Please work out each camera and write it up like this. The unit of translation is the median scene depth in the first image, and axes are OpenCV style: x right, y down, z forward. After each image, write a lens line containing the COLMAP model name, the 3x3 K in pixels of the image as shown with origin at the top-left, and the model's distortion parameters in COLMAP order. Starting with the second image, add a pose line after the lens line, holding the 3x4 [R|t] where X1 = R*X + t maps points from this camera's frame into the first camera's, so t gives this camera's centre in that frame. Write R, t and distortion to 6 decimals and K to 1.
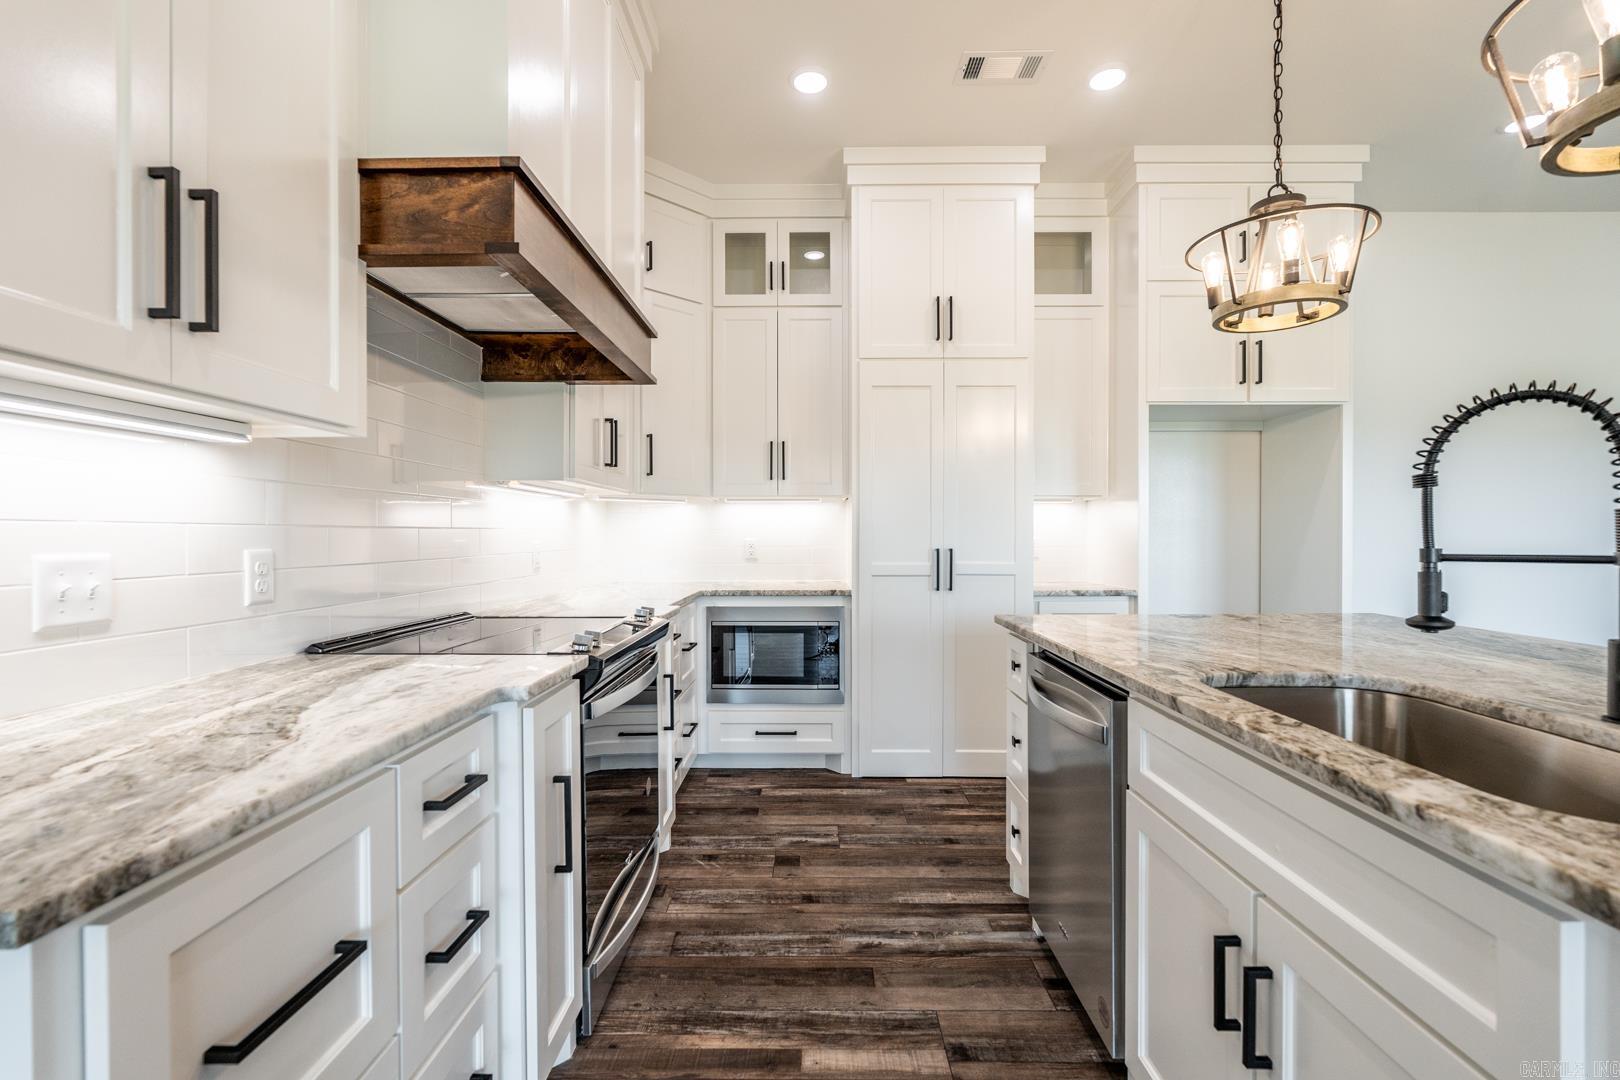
lens RADIAL K [[710.1, 0, 810.0], [0, 710.1, 540.0], [0, 0, 1]] dist [-0.009403, 0.000856]
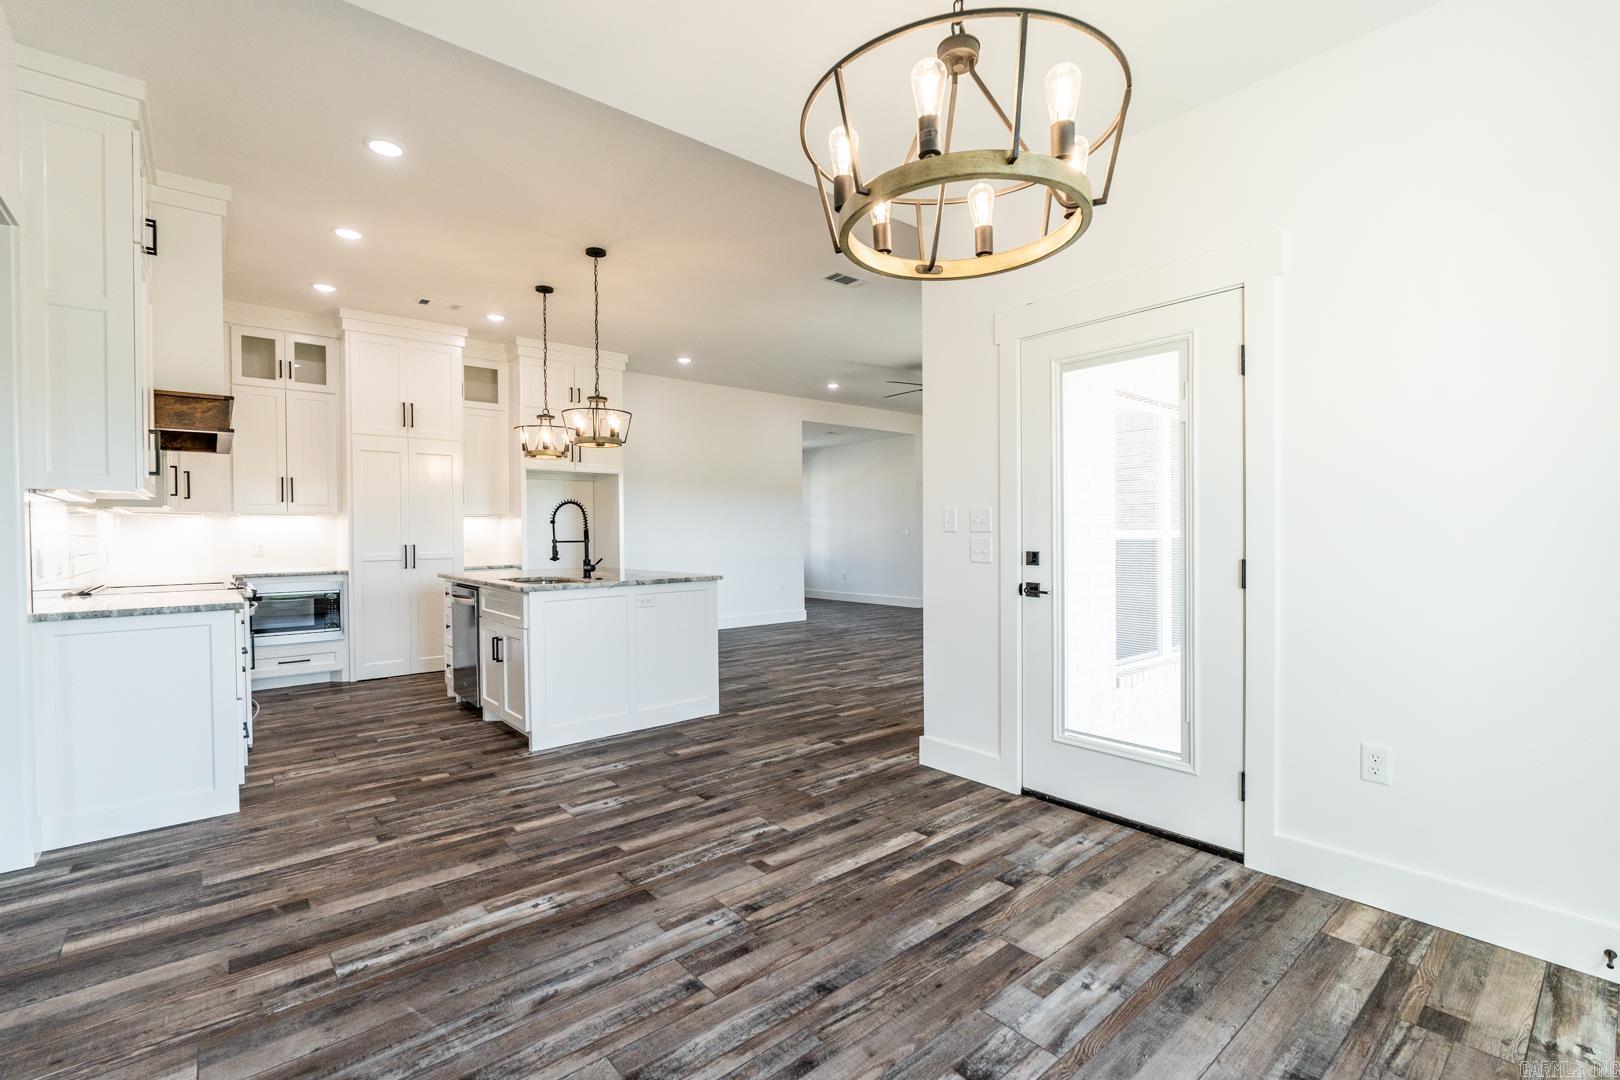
lens RADIAL K [[710.1, 0, 810.0], [0, 710.1, 540.0], [0, 0, 1]] dist [-0.009403, 0.000856]
pose [[0.757105, -0.012500, 0.653174, -0.207897], [0.012950, 0.999908, 0.004125, 0.005734], [-0.653165, 0.005336, 0.757197, -0.987132]]
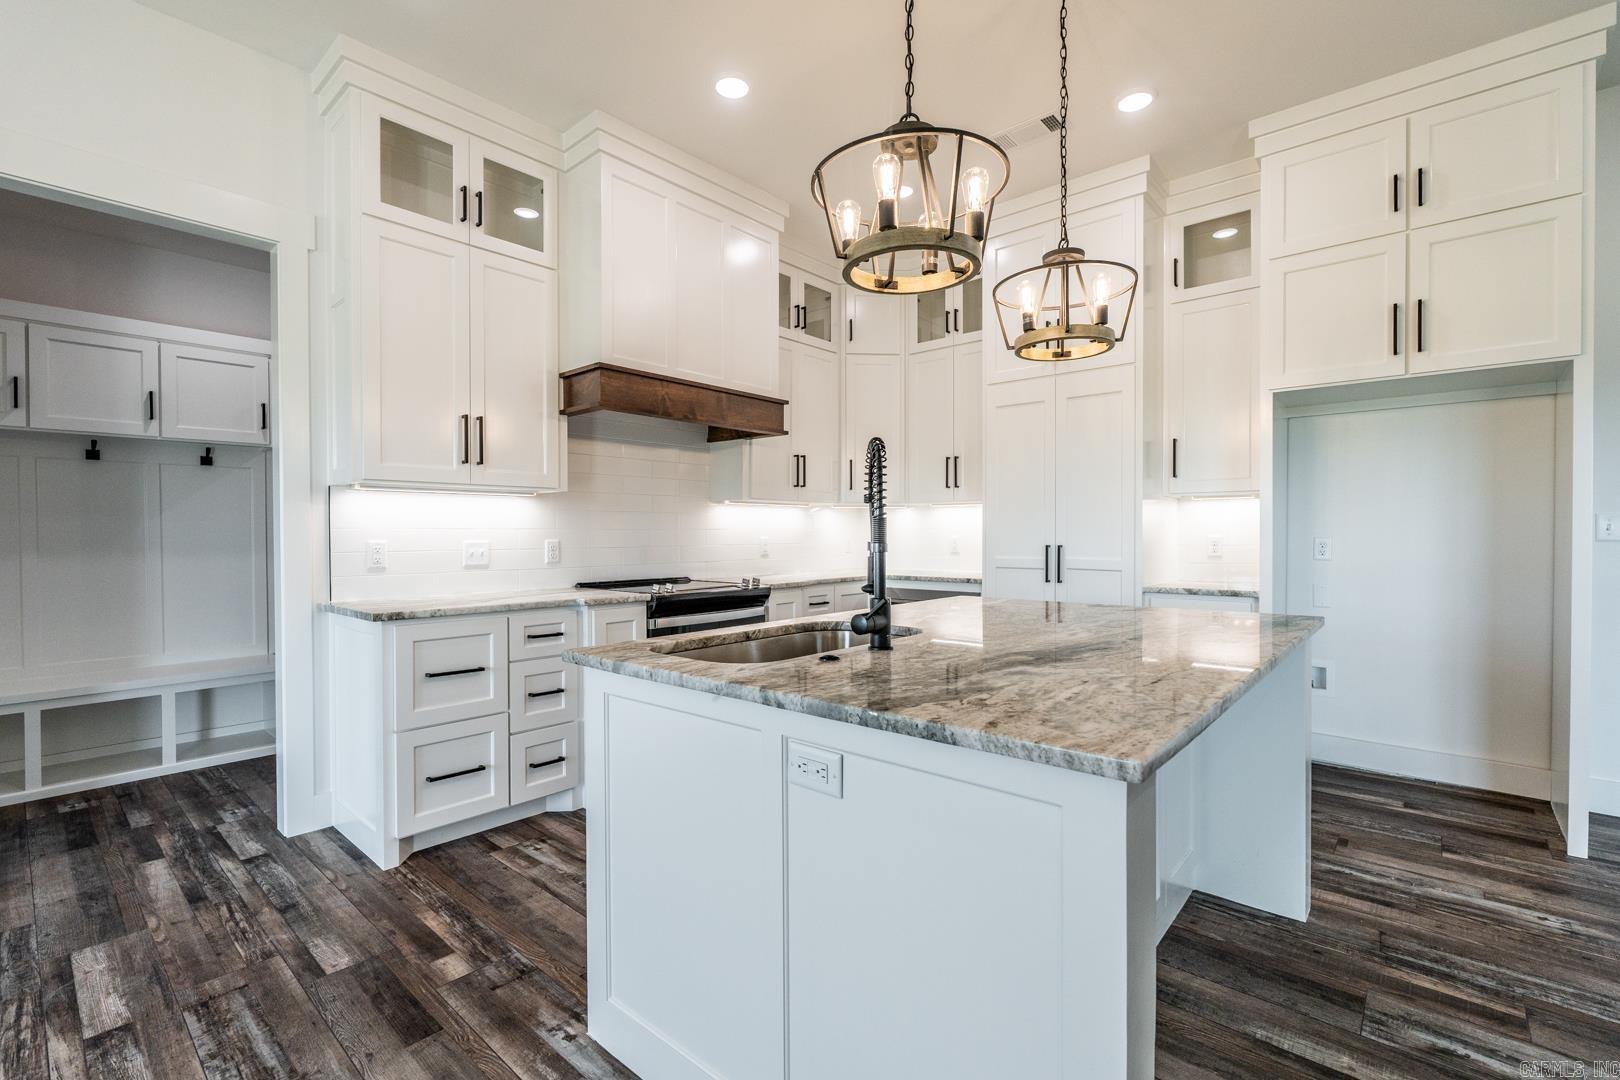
lens RADIAL K [[710.1, 0, 810.0], [0, 710.1, 540.0], [0, 0, 1]] dist [-0.009403, 0.000856]
pose [[0.757932, 0.005771, -0.652309, 0.625168], [-0.003645, 0.999983, 0.004611, 0.000333], [0.652324, -0.001117, 0.757939, -0.100621]]
